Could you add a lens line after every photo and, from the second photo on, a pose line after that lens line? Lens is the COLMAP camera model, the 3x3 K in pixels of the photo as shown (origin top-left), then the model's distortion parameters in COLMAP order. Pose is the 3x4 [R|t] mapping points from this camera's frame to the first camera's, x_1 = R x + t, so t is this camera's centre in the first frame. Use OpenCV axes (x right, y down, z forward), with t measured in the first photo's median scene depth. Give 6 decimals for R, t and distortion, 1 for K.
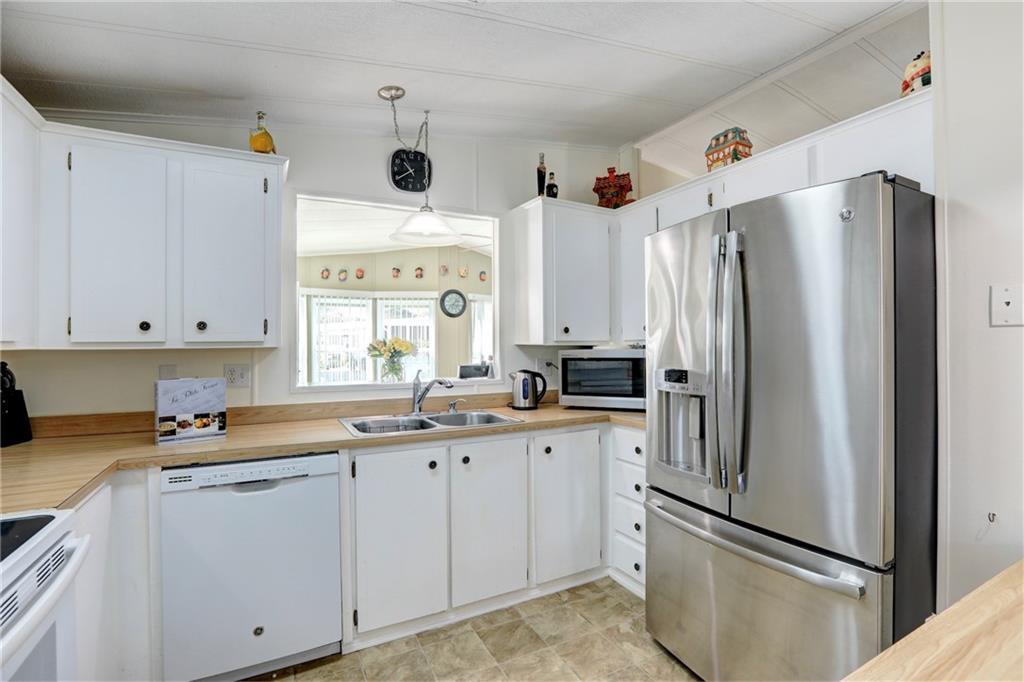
lens RADIAL K [[473.1, 0, 512.0], [0, 473.1, 341.0], [0, 0, 1]] dist [-0.058544, 0.021040]
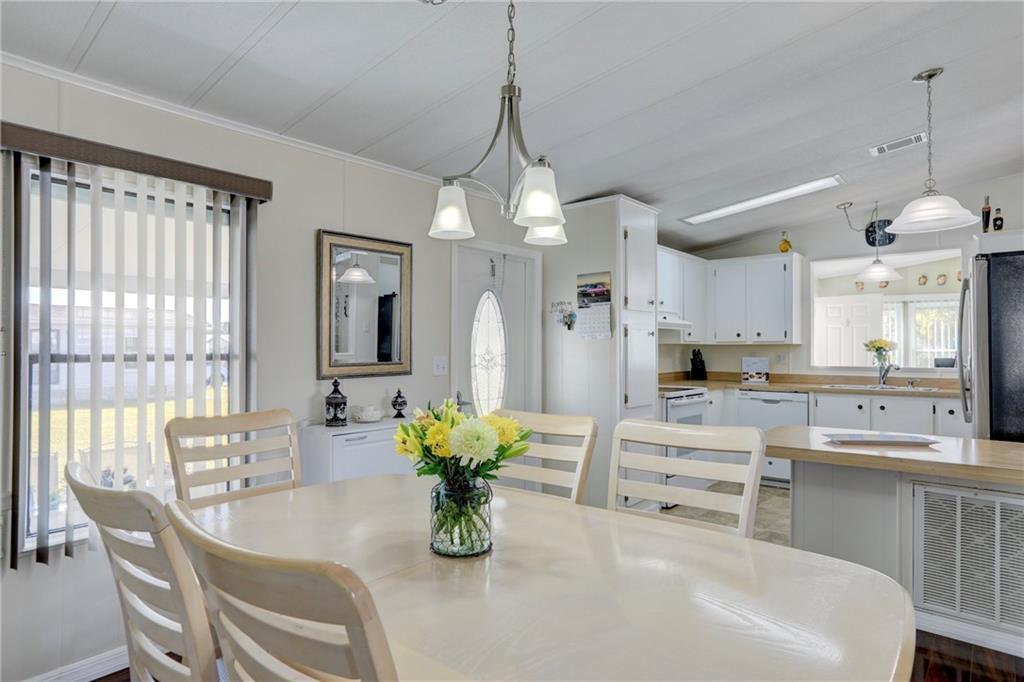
lens RADIAL K [[590.1, 0, 512.0], [0, 590.1, 341.0], [0, 0, 1]] dist [-0.047983, 0.042655]
pose [[0.375329, -0.008957, -0.926848, 1.244923], [0.001636, 0.999958, -0.009001, 0.018979], [0.926890, 0.001862, 0.375328, -0.976996]]
